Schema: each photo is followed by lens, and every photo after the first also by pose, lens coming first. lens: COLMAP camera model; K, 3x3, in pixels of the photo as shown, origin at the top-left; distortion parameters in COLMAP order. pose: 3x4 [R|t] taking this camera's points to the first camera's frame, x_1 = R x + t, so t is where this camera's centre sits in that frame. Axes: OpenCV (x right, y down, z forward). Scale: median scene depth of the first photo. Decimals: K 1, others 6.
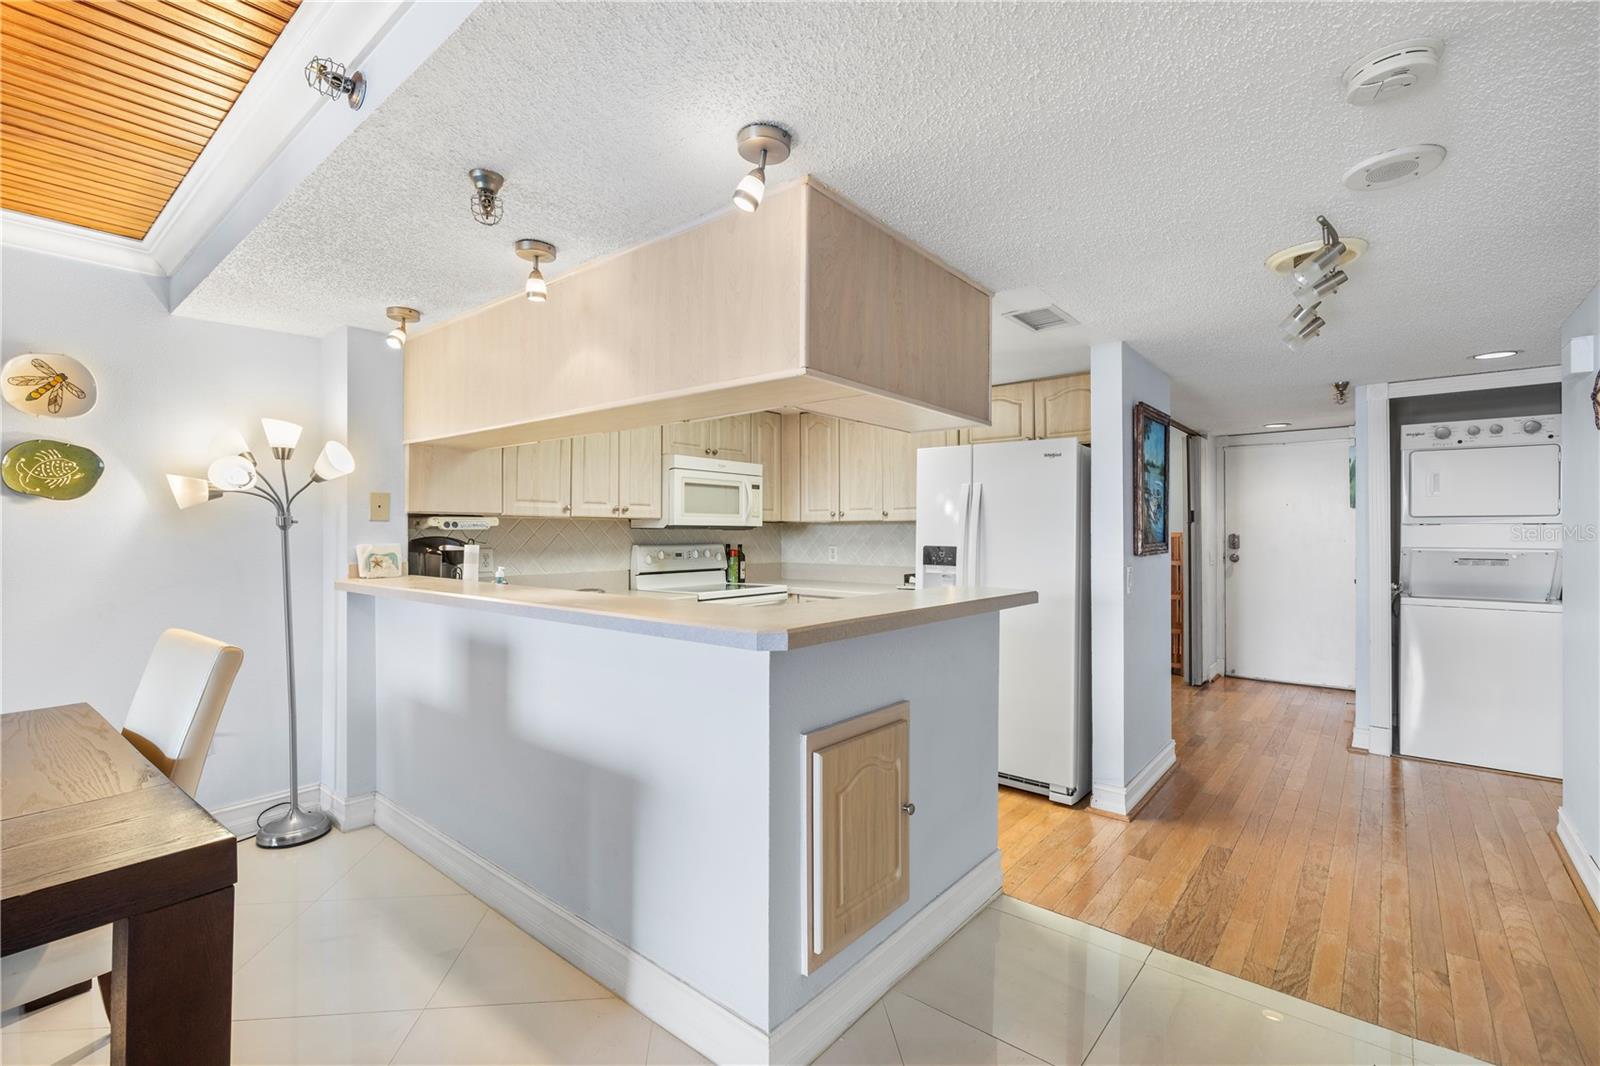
lens RADIAL K [[704.7, 0, 796.1], [0, 704.7, 533.7], [0, 0, 1]] dist [-0.002315, 0.000244]
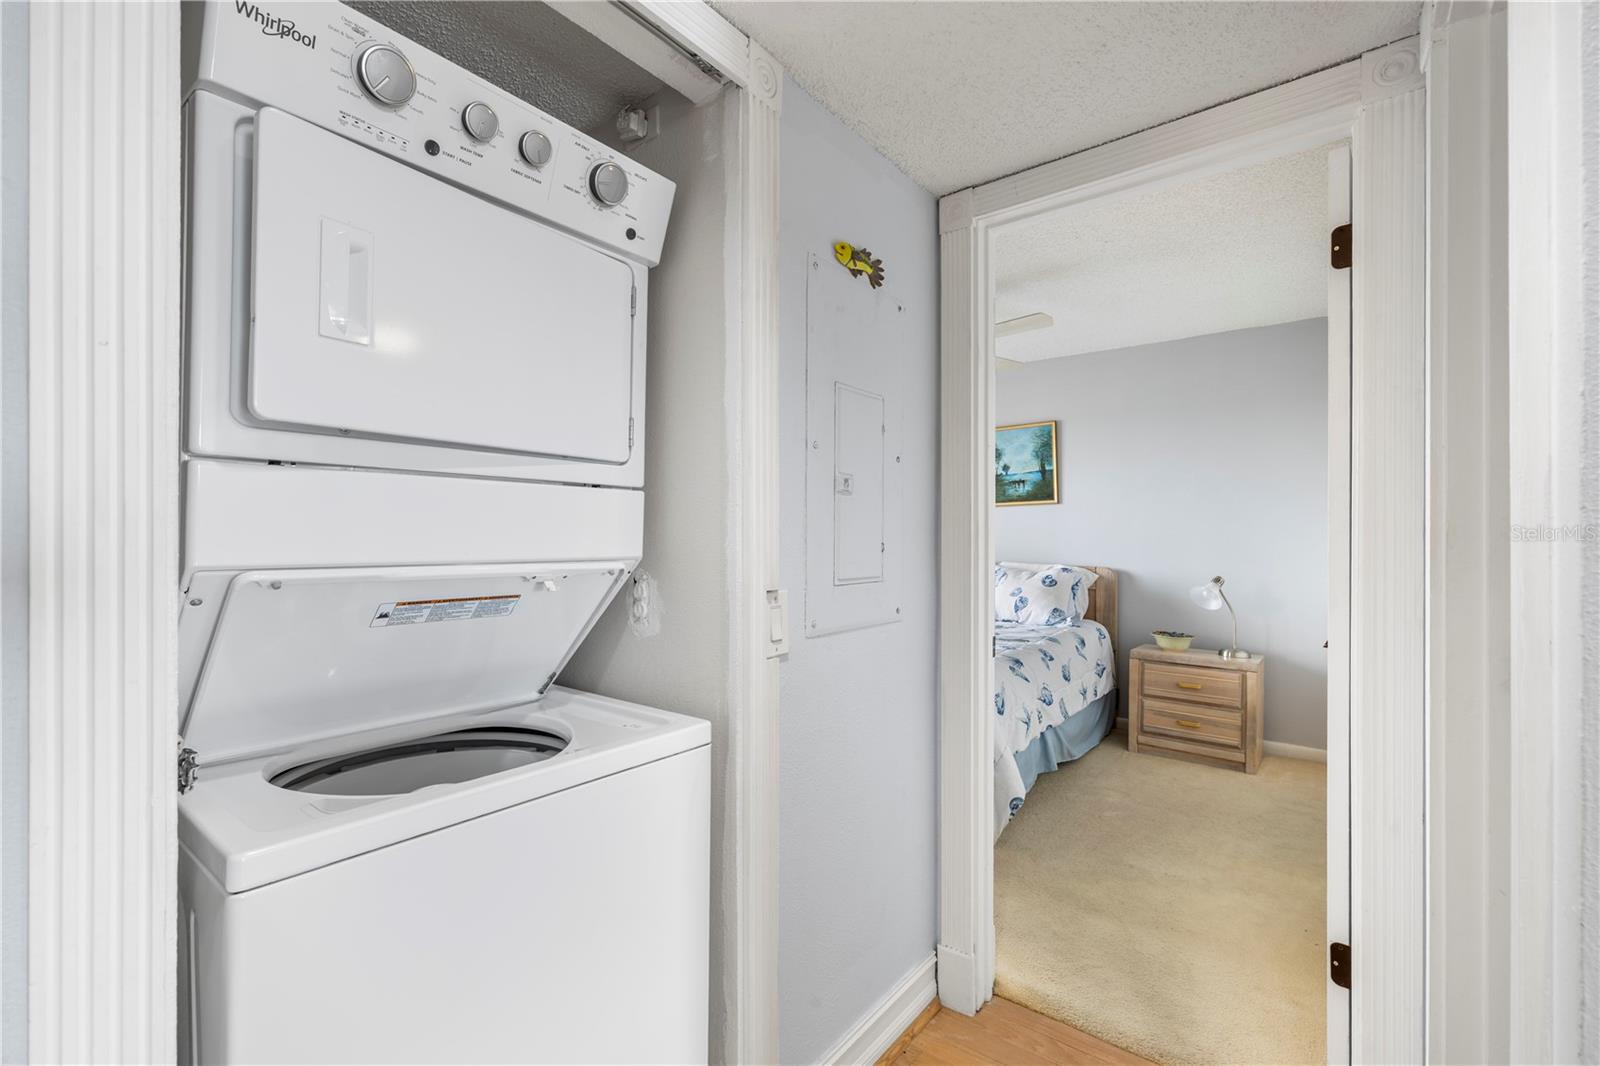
lens RADIAL K [[671.9, 0, 800.0], [0, 671.9, 531.7], [0, 0, 1]] dist [0.000907, 0.000729]
pose [[-0.016822, 0.004294, 0.999849, 0.712118], [-0.003676, 0.999984, -0.004357, 0.009547], [-0.999852, -0.003749, -0.016806, 0.884783]]
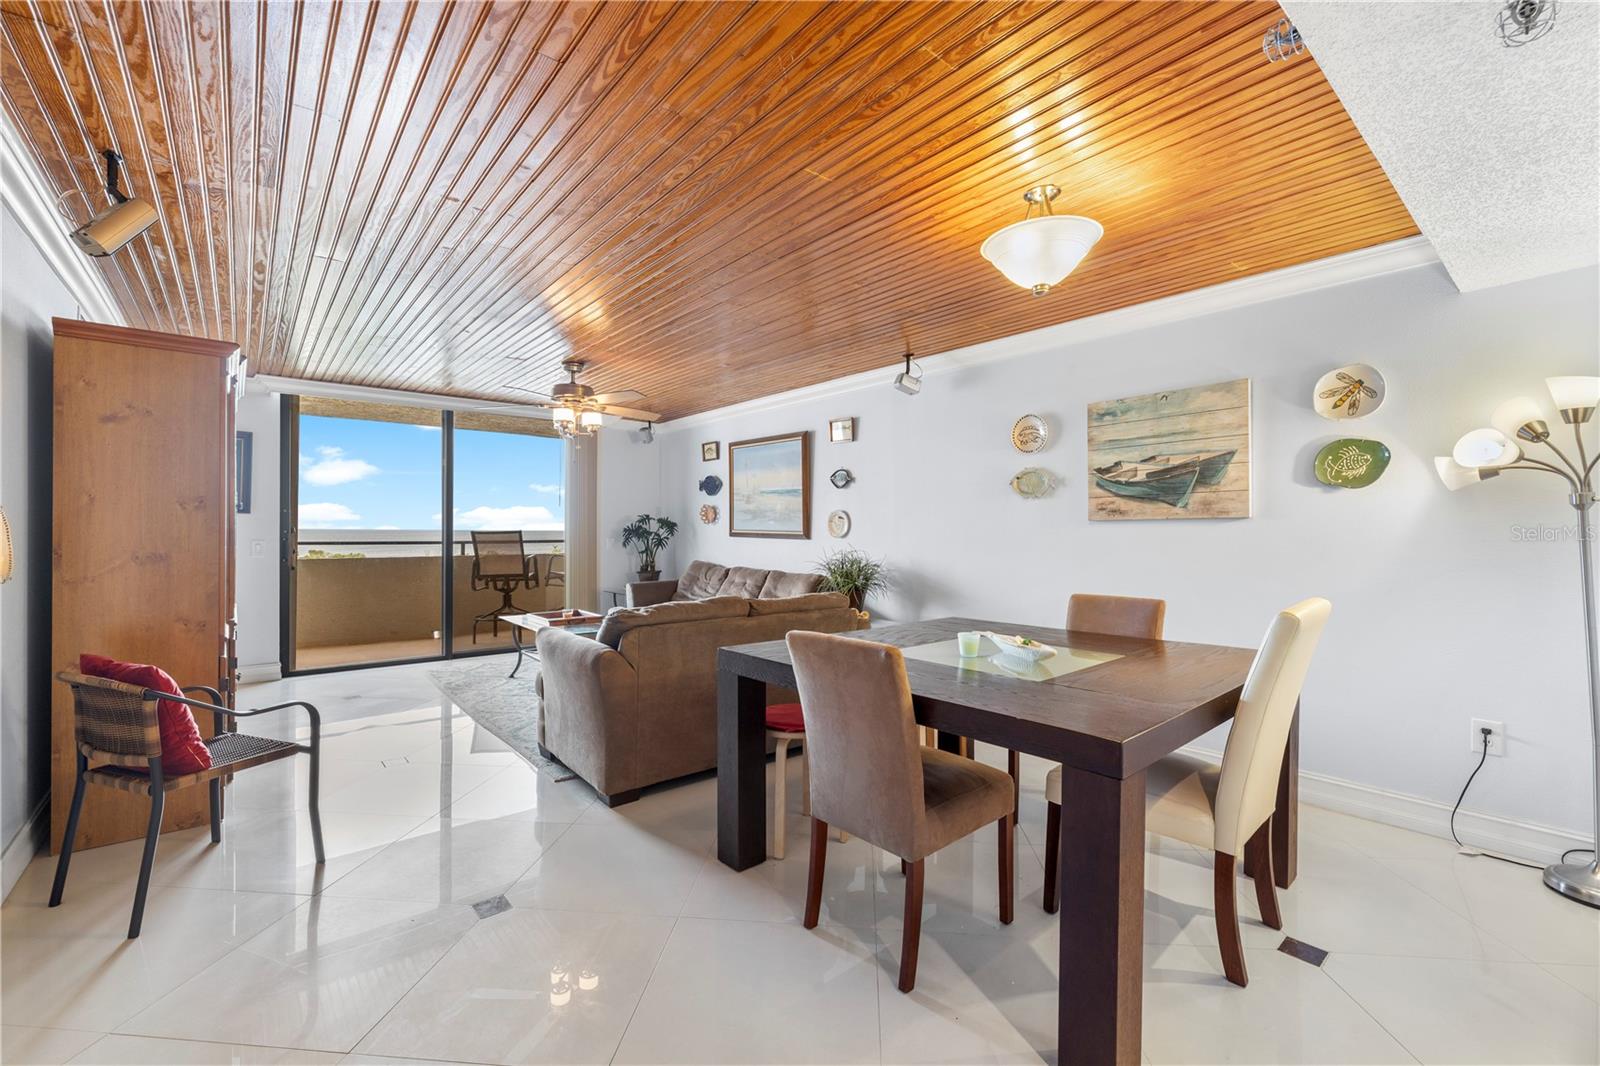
lens RADIAL K [[671.9, 0, 798.4], [0, 671.9, 531.2], [0, 0, 1]] dist [0.000907, 0.000729]
pose [[-0.176744, 0.003333, -0.984251, 0.140810], [-0.003377, 0.999986, 0.003992, 0.014039], [0.984251, 0.004029, -0.176730, 0.182432]]
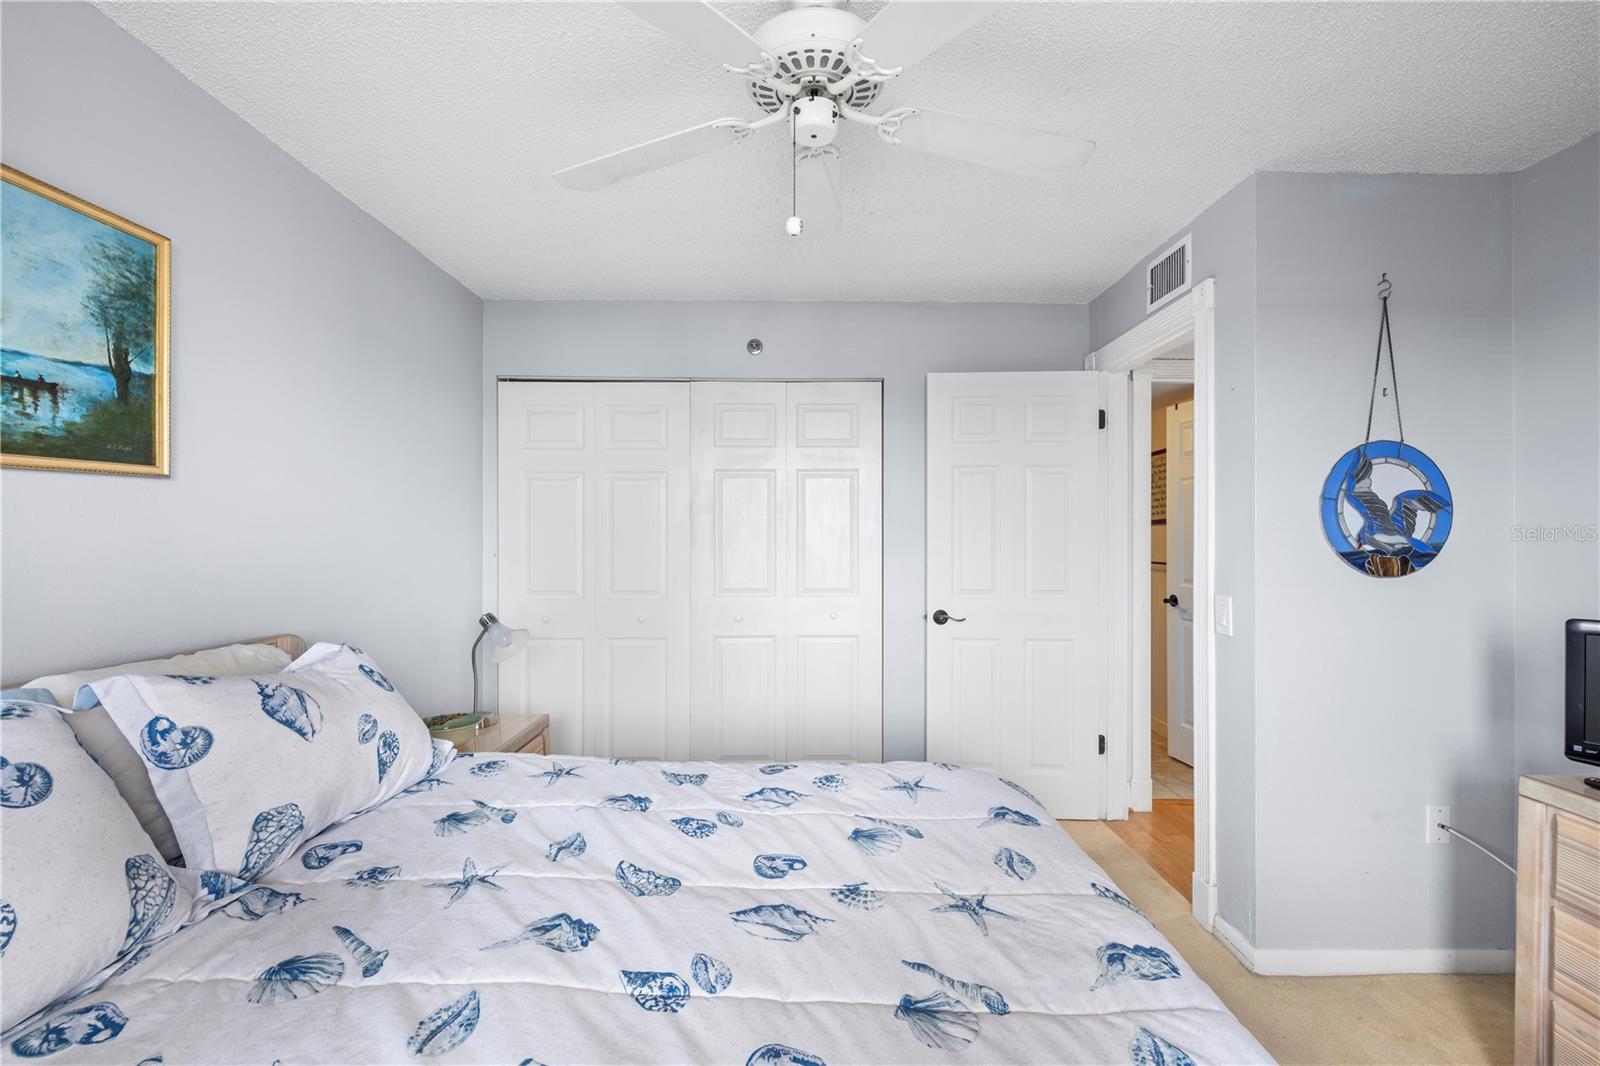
lens RADIAL K [[671.9, 0, 794.5], [0, 671.9, 533.5], [0, 0, 1]] dist [0.000907, 0.000729]
pose [[-0.769956, -0.000175, -0.638097, 1.792517], [0.001502, 0.999997, -0.002087, -0.009817], [0.638095, -0.002565, -0.769953, 0.973415]]
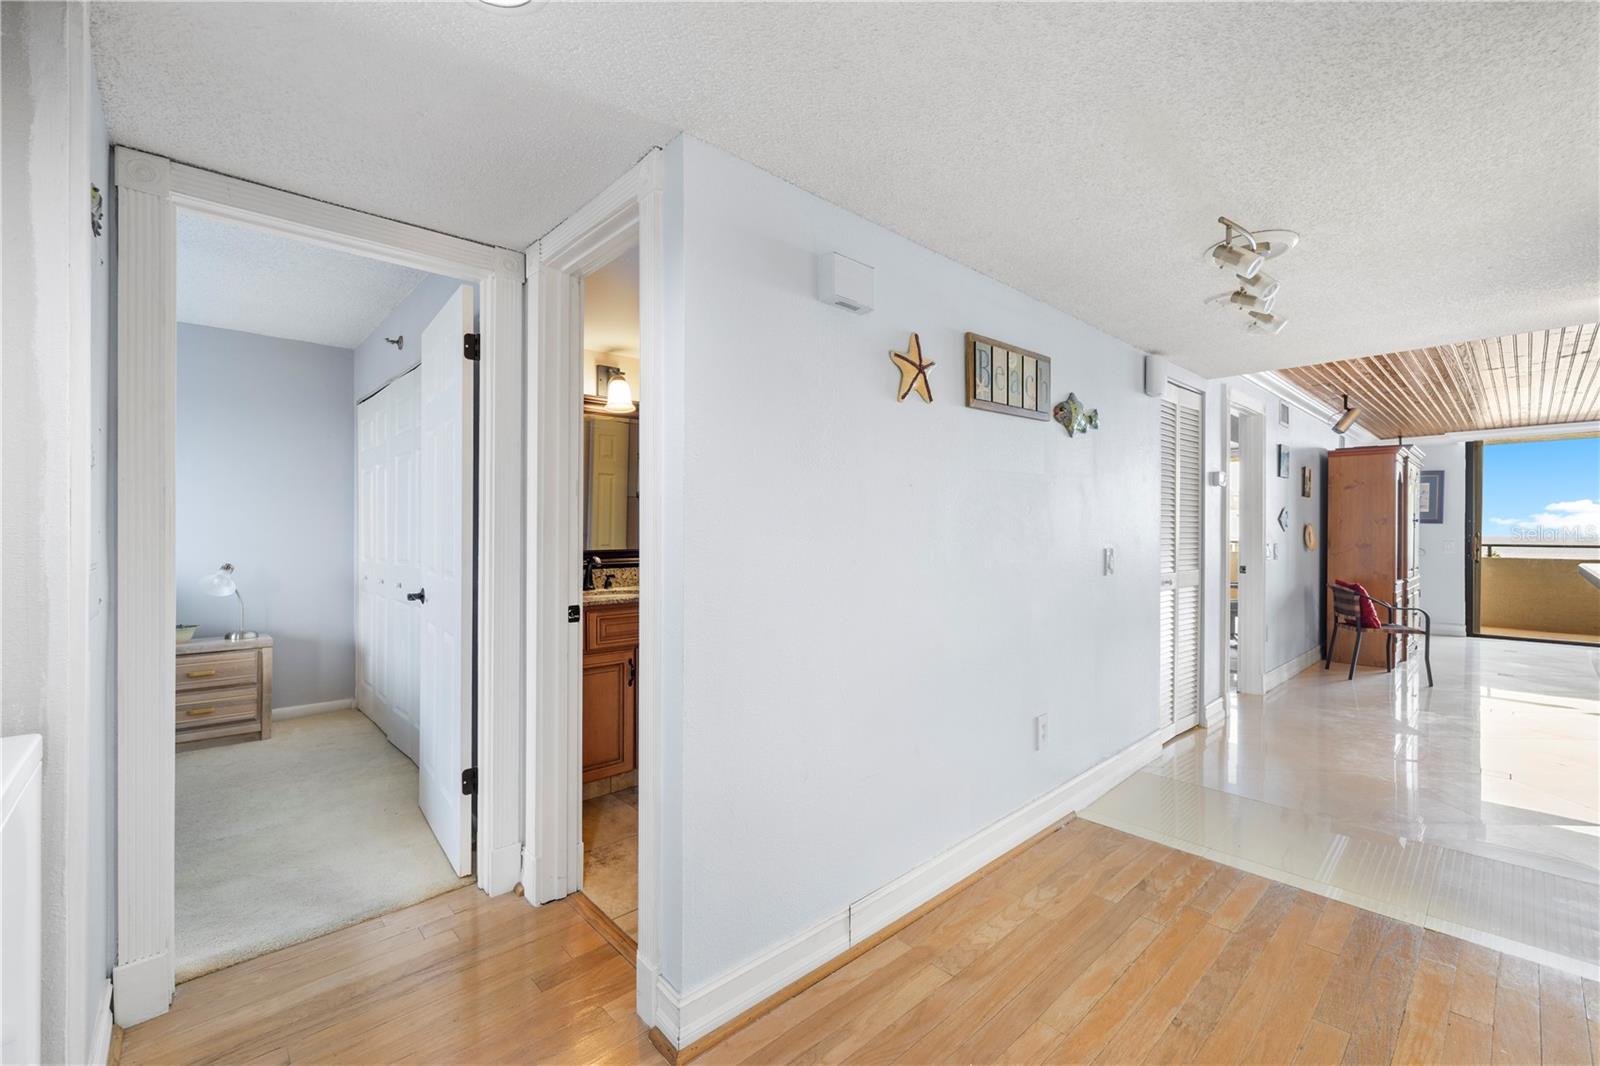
lens RADIAL K [[671.9, 0, 794.2], [0, 671.9, 532.5], [0, 0, 1]] dist [0.000907, 0.000729]
pose [[-0.991794, -0.002734, 0.127816, 0.701466], [-0.002598, 0.999996, 0.001234, 0.017066], [-0.127819, 0.000892, -0.991797, 1.137042]]
